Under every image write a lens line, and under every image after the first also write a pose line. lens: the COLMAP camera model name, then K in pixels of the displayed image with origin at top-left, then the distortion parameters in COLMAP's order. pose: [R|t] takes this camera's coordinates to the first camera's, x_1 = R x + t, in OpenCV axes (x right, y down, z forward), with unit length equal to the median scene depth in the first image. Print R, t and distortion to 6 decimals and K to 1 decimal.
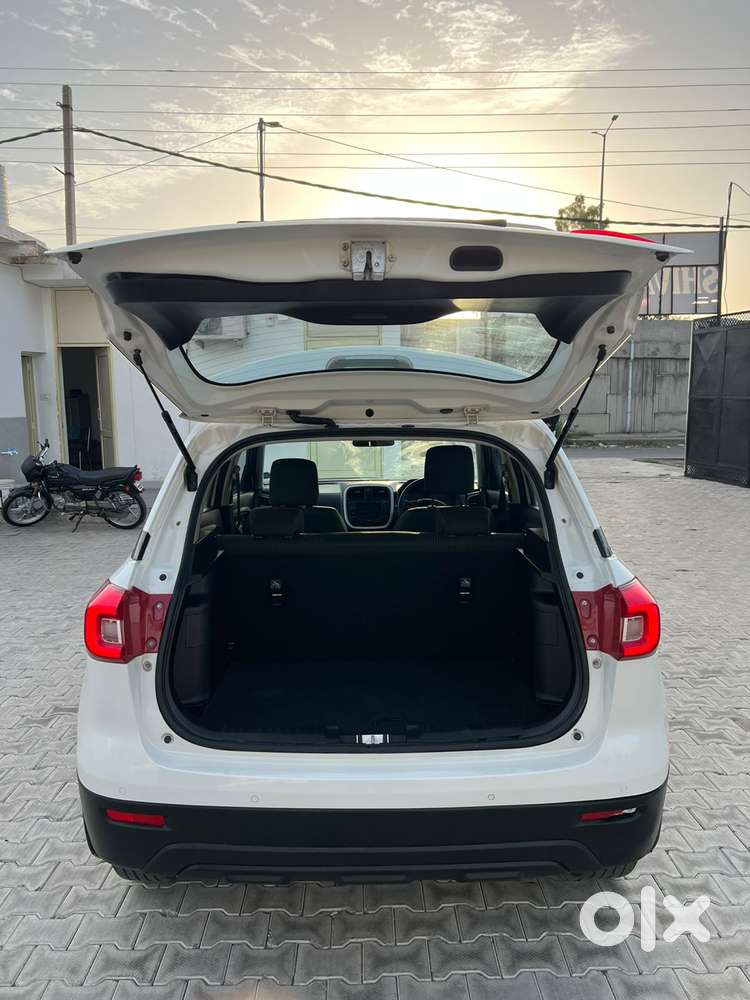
lens RADIAL K [[755.1, 0, 367.2], [0, 755.1, 506.4], [0, 0, 1]] dist [0.019090, -0.003411]
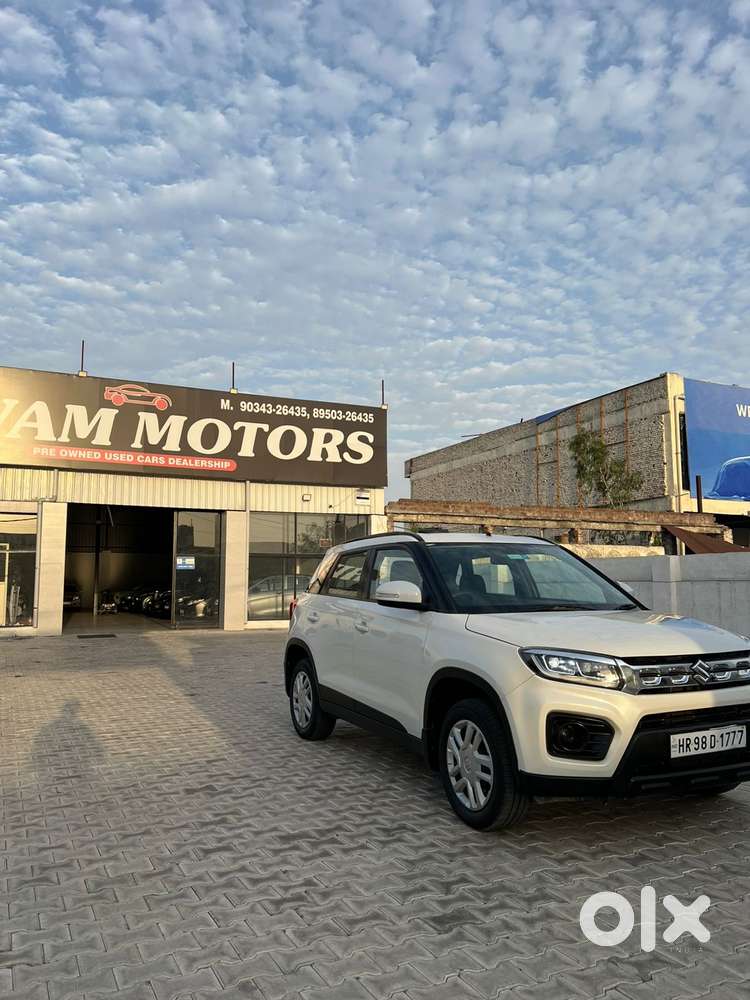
lens RADIAL K [[750.2, 0, 371.0], [0, 750.2, 493.5], [0, 0, 1]] dist [0.040142, -0.049513]
pose [[-0.900919, -0.040765, -0.432069, 0.258738], [-0.047542, 0.998857, 0.004891, -0.067606], [0.431376, 0.024948, -0.901827, 0.704524]]
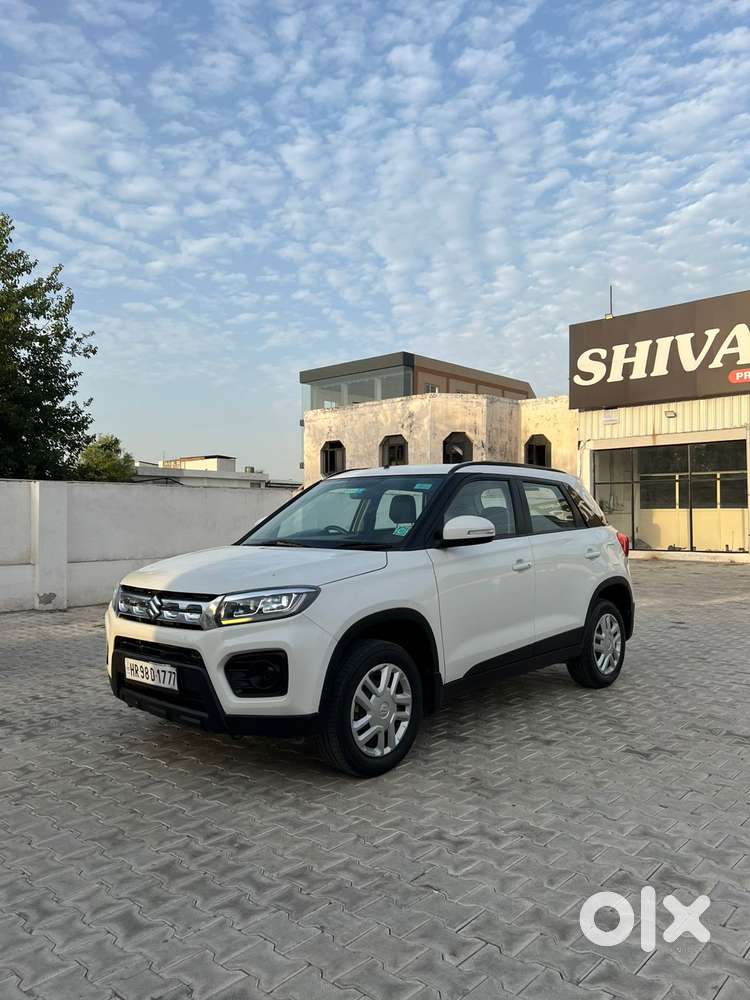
lens RADIAL K [[750.2, 0, 371.0], [0, 750.2, 493.5], [0, 0, 1]] dist [0.040142, -0.049513]
pose [[-0.739943, 0.034120, 0.671804, -0.276872], [0.104156, 0.992479, 0.064314, -0.057396], [-0.664557, 0.117561, -0.737932, 0.652221]]
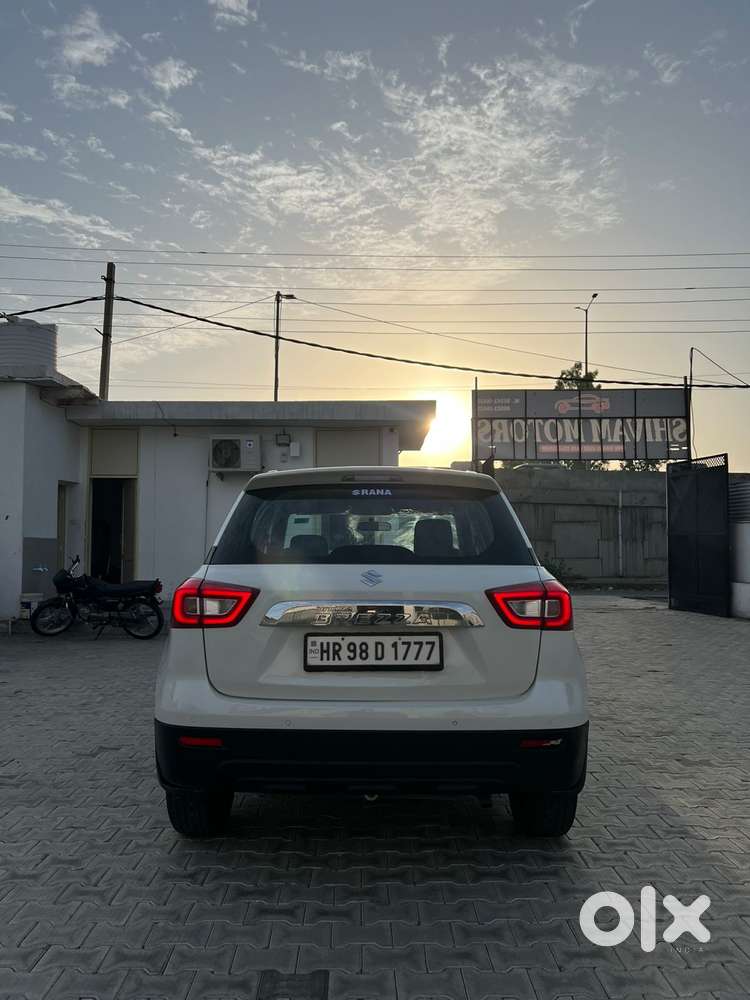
lens RADIAL K [[750.7, 0, 365.7], [0, 750.7, 506.1], [0, 0, 1]] dist [0.046998, -0.049472]
pose [[0.999907, 0.013082, -0.003774, -0.000536], [-0.013569, 0.980260, -0.197246, 0.042867], [0.001120, 0.197279, 0.980347, -0.074754]]
